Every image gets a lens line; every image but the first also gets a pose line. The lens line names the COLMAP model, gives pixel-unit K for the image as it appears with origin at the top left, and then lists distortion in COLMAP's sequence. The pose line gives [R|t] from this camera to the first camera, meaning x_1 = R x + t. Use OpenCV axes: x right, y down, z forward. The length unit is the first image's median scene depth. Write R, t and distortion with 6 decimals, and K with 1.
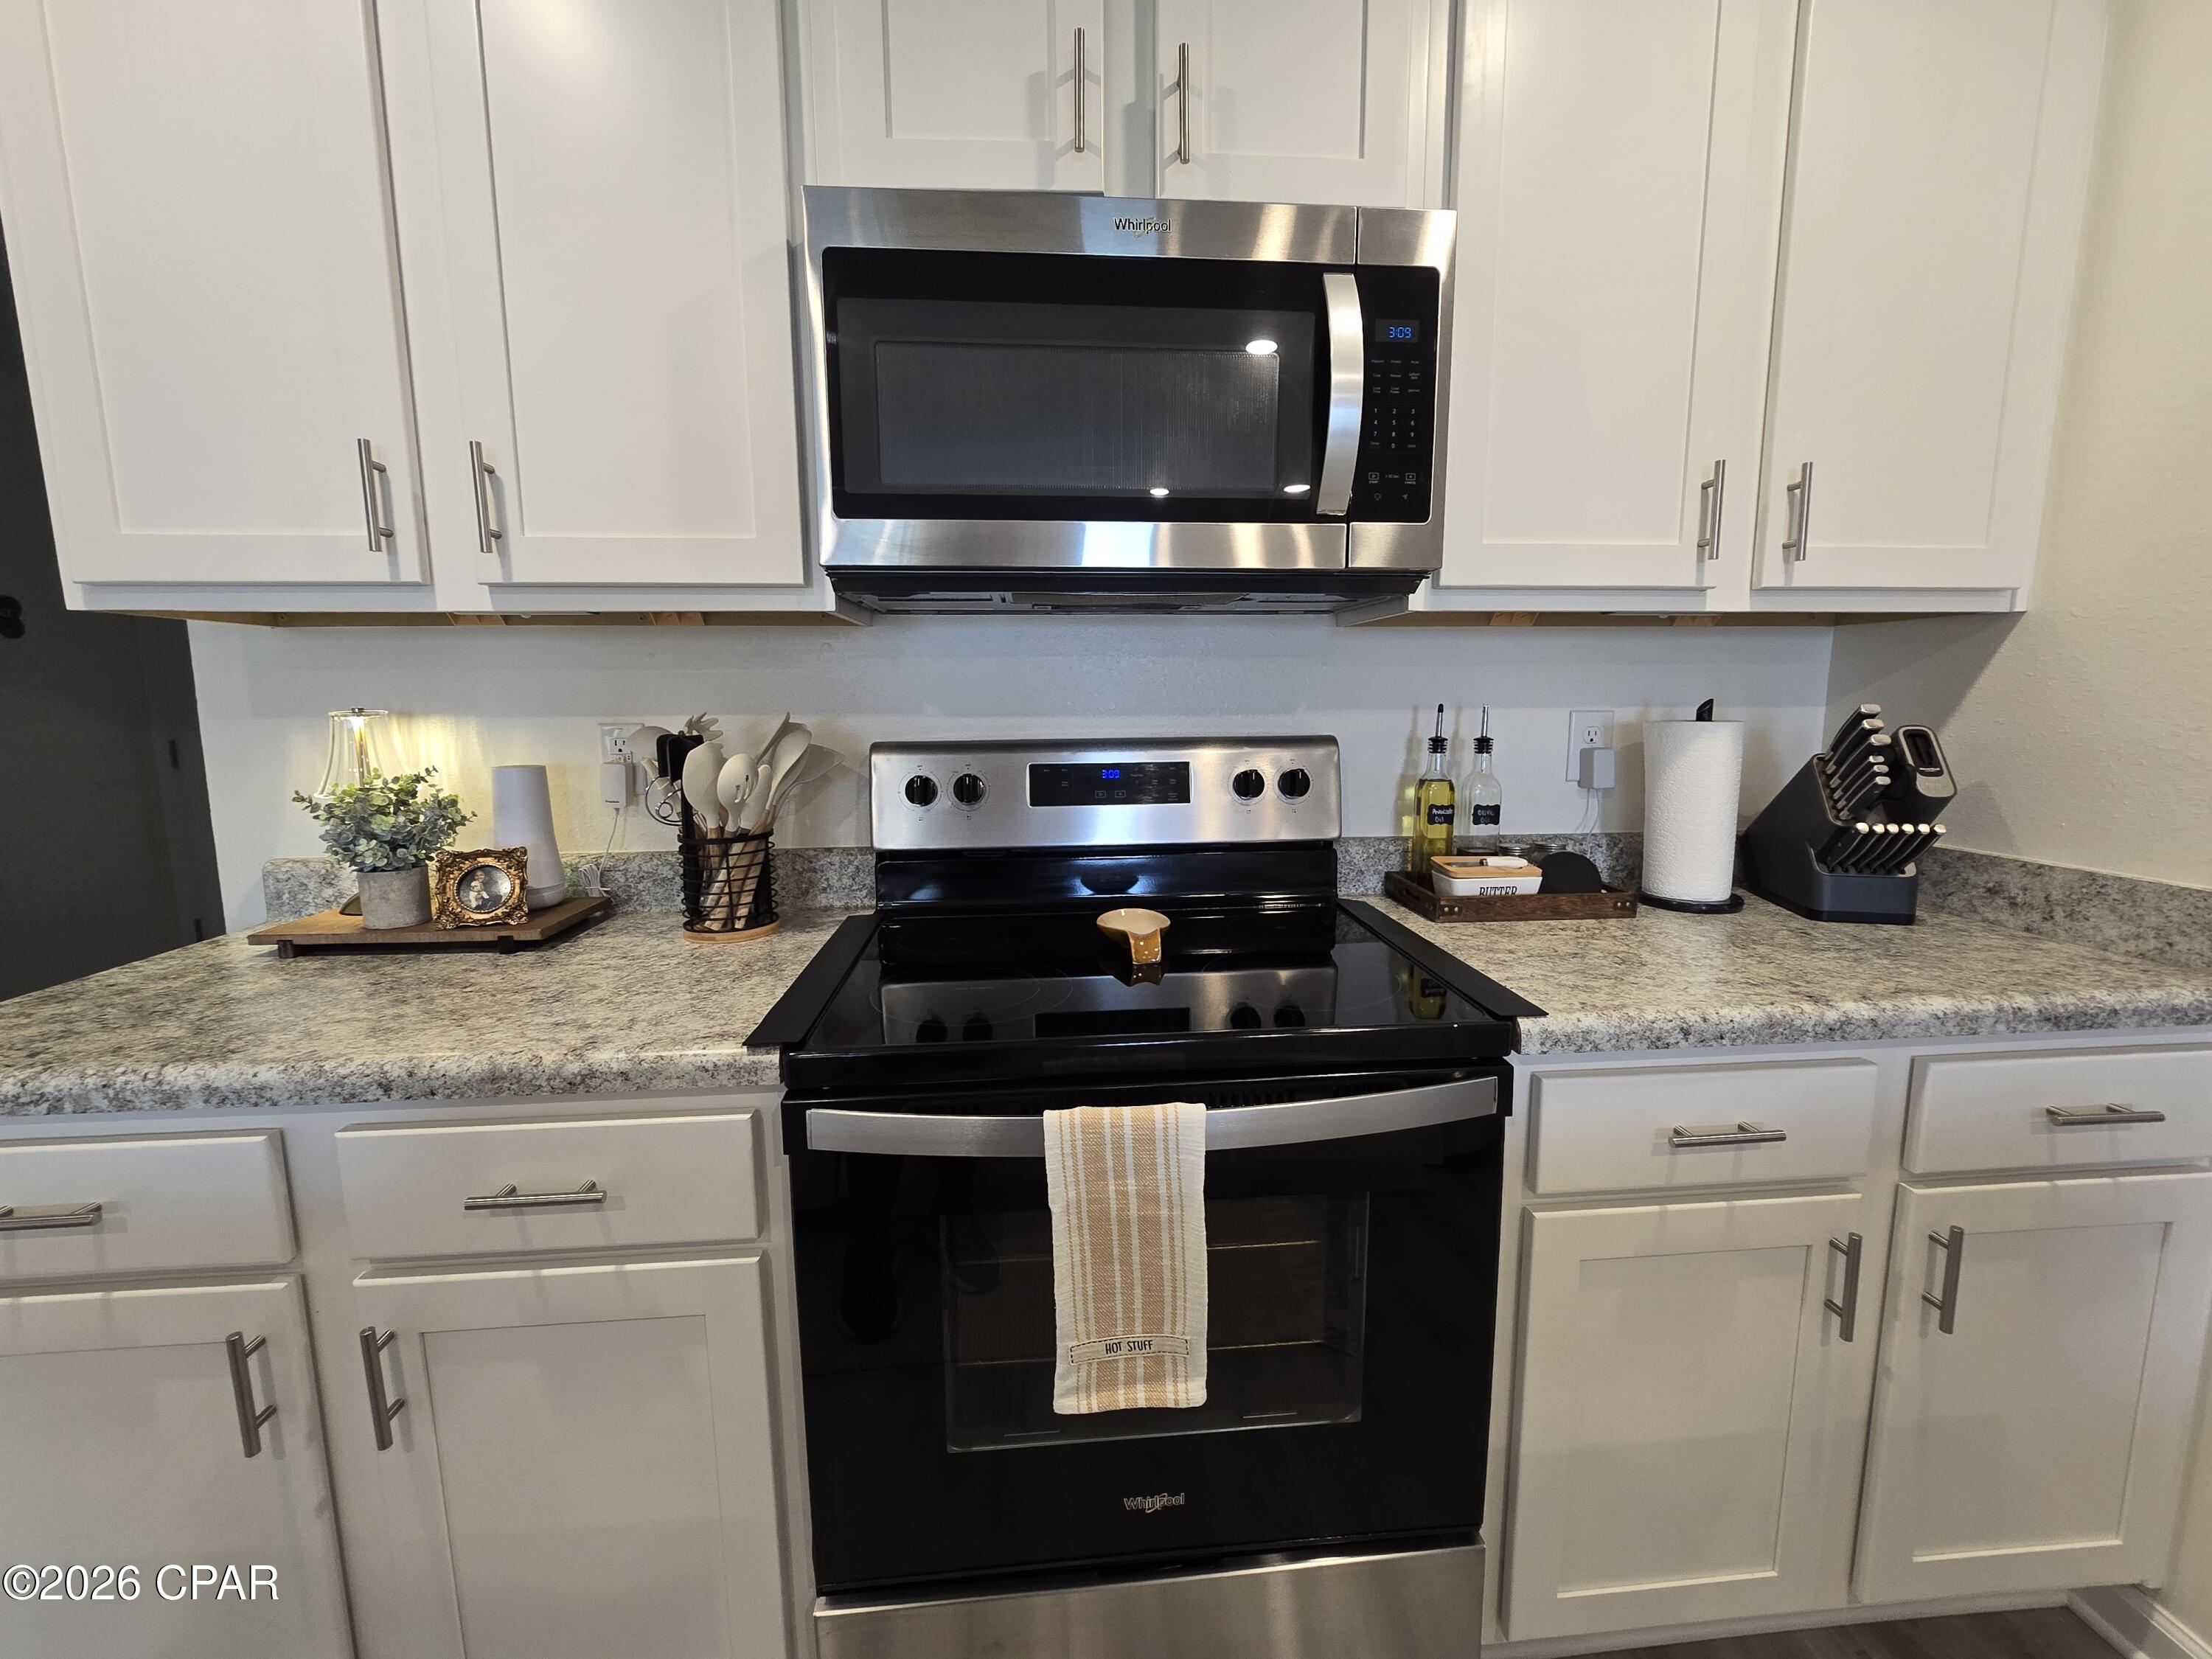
lens RADIAL K [[908.5, 0, 1107.3], [0, 908.5, 815.4], [0, 0, 1]] dist [-0.005205, 0.000814]
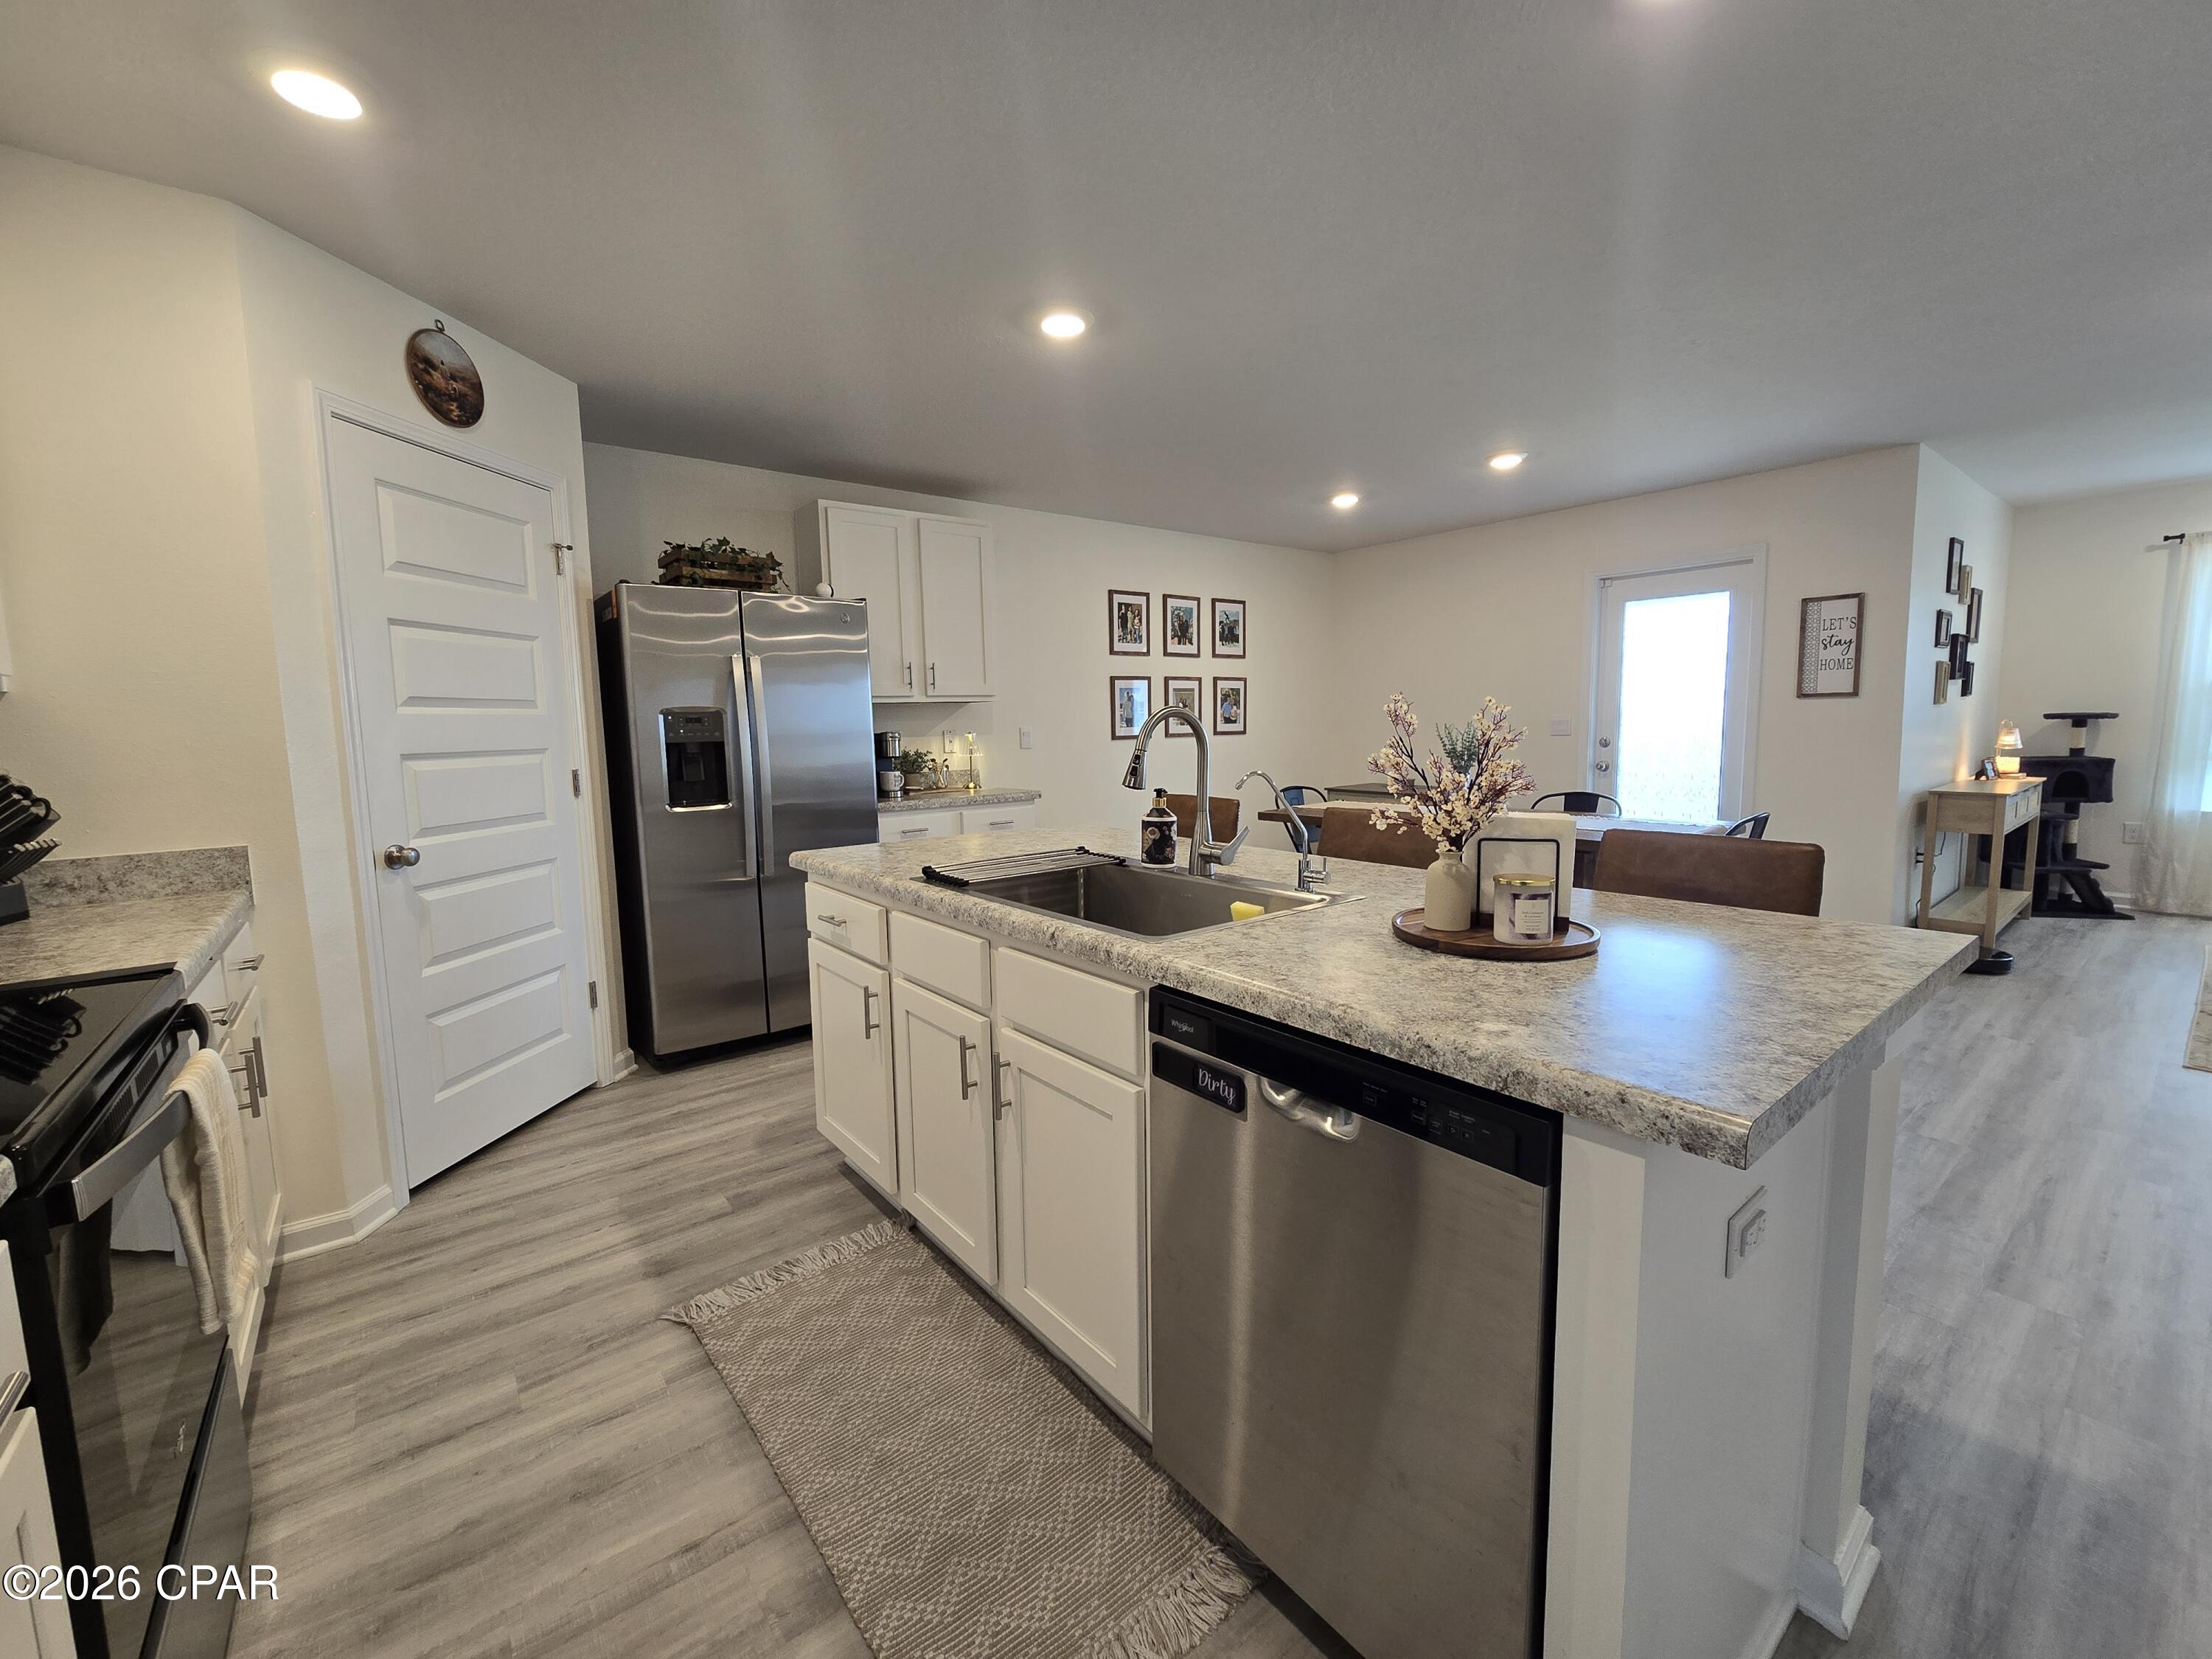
lens RADIAL K [[908.5, 0, 1107.3], [0, 908.5, 815.4], [0, 0, 1]] dist [-0.005205, 0.000814]
pose [[-0.549736, -0.071587, 0.832265, -1.136884], [0.135617, 0.975455, 0.173483, -0.045983], [-0.824256, 0.208239, -0.526534, 0.351805]]
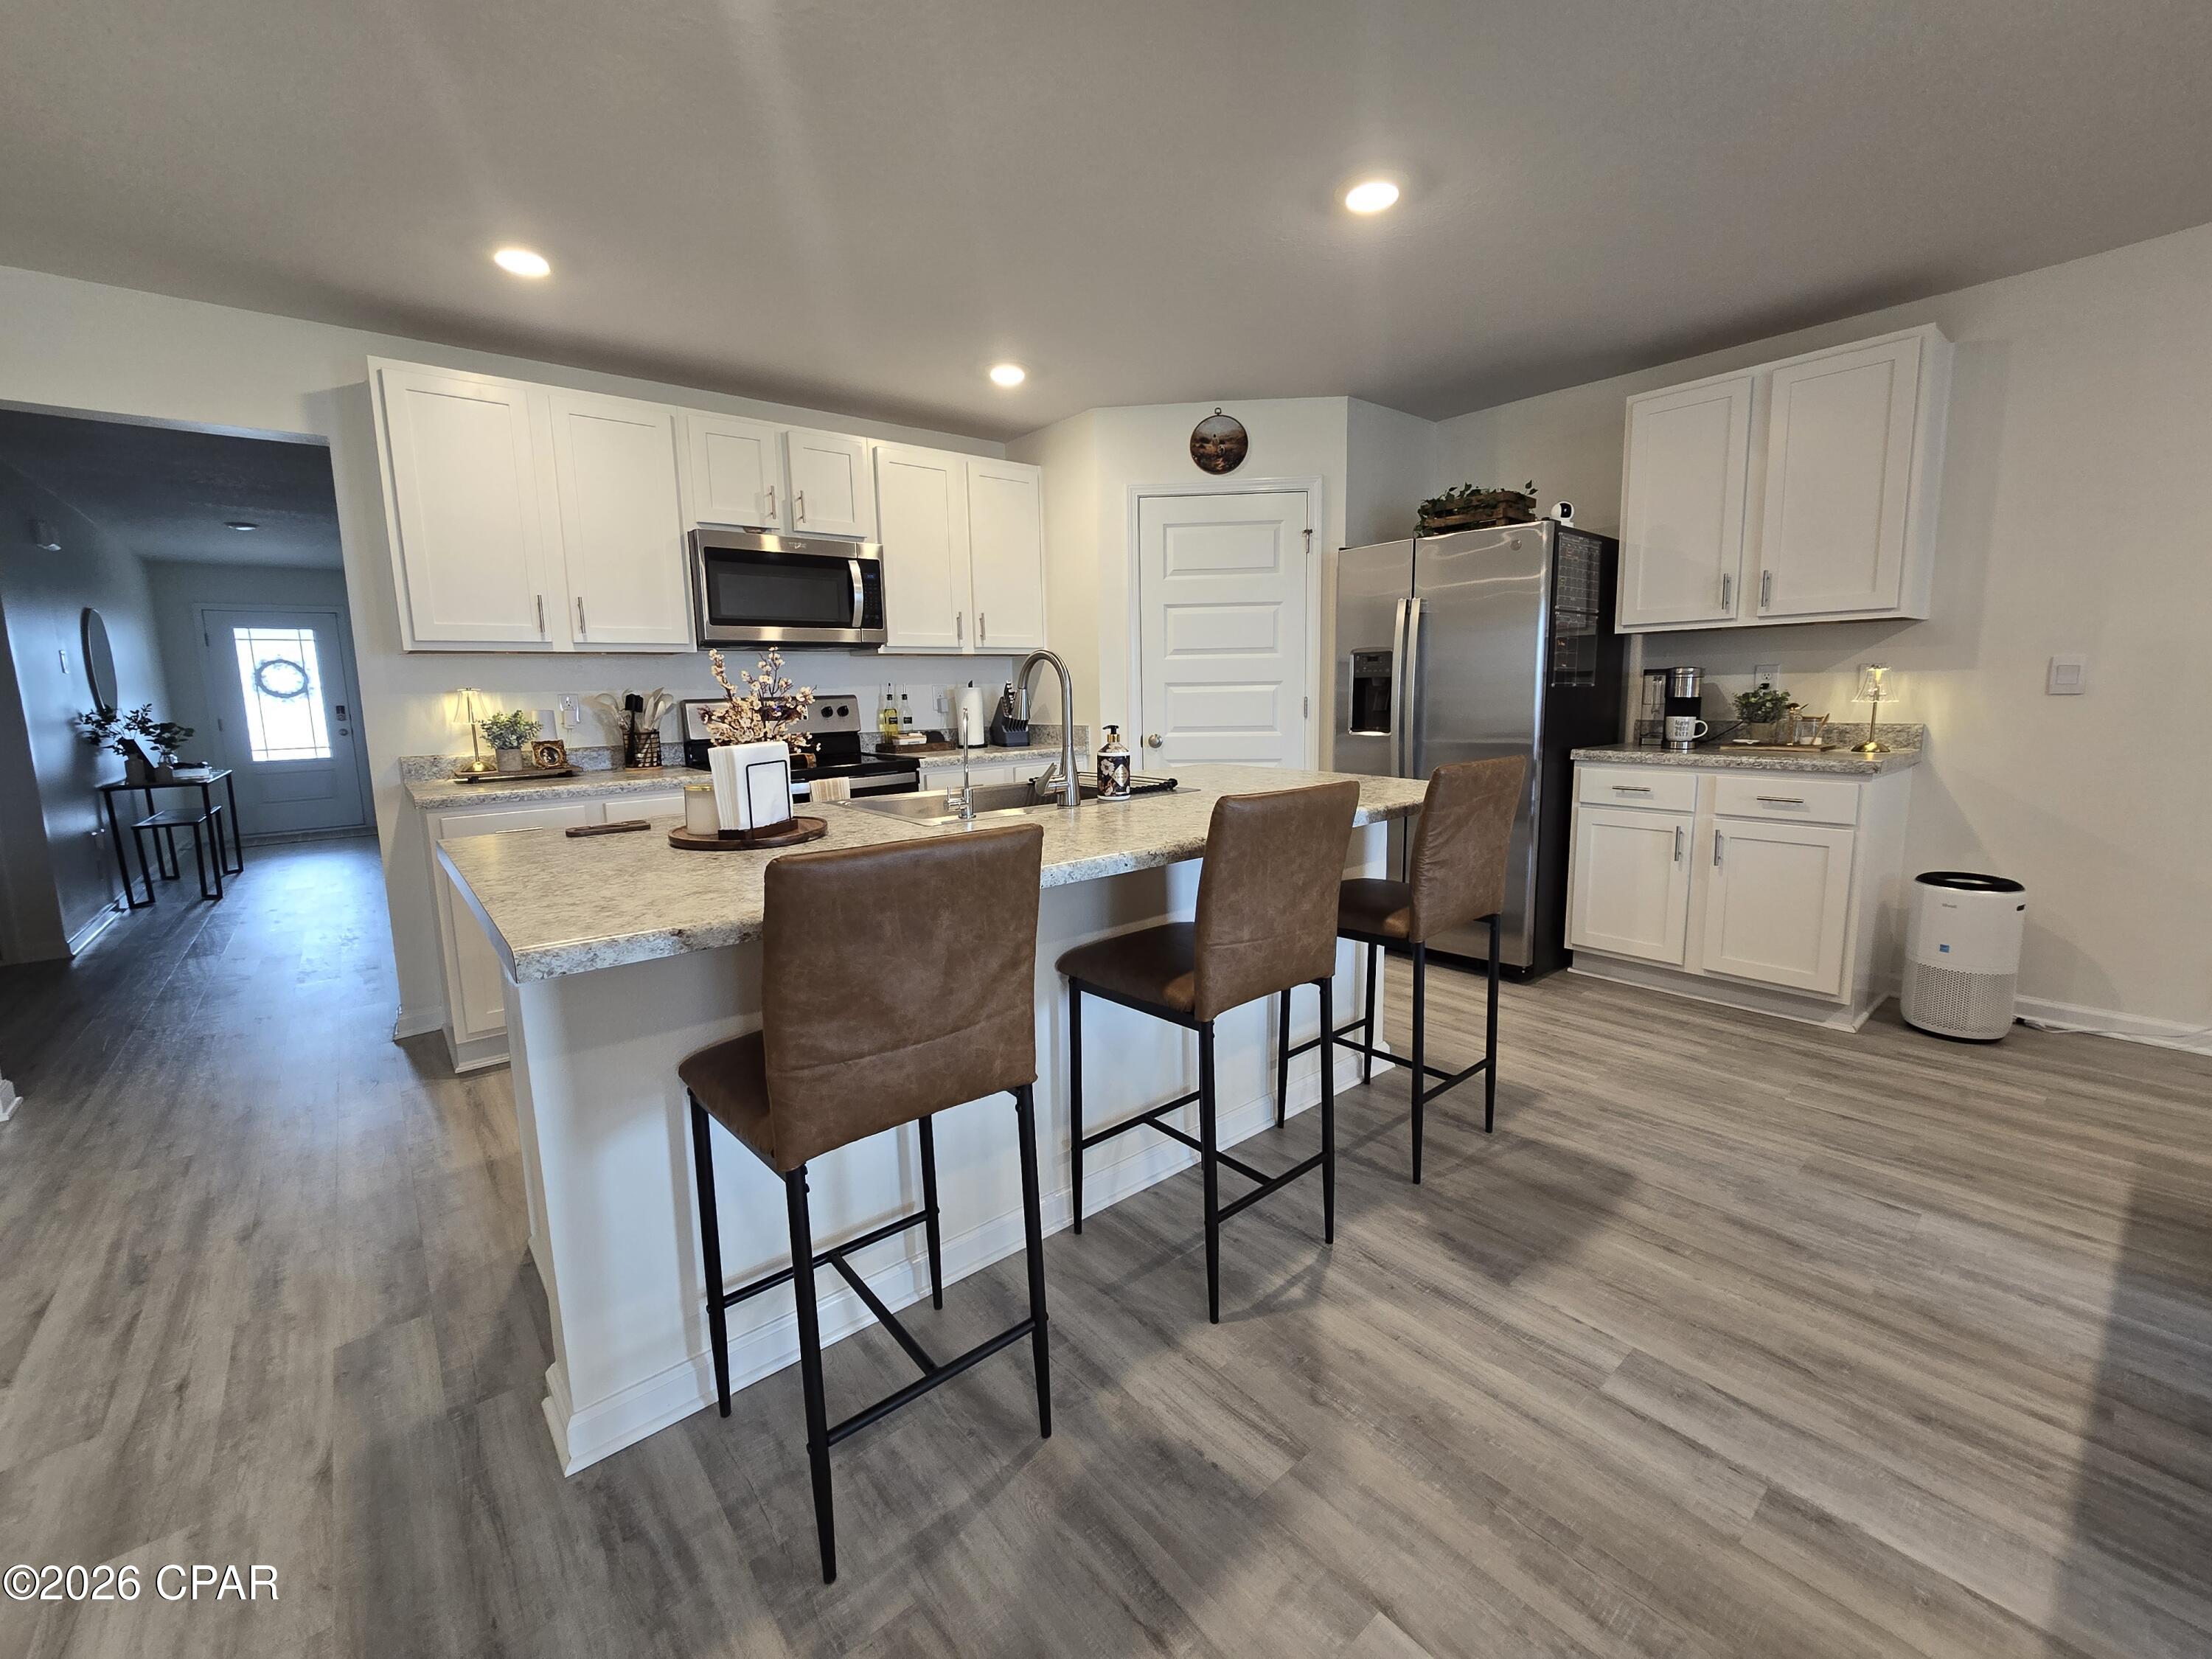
lens RADIAL K [[908.5, 0, 1107.3], [0, 908.5, 815.4], [0, 0, 1]] dist [-0.005205, 0.000814]
pose [[0.819329, -0.090758, 0.566095, -0.836992], [0.093710, 0.995312, 0.023942, 0.330519], [-0.565614, 0.033433, 0.823992, -1.996099]]
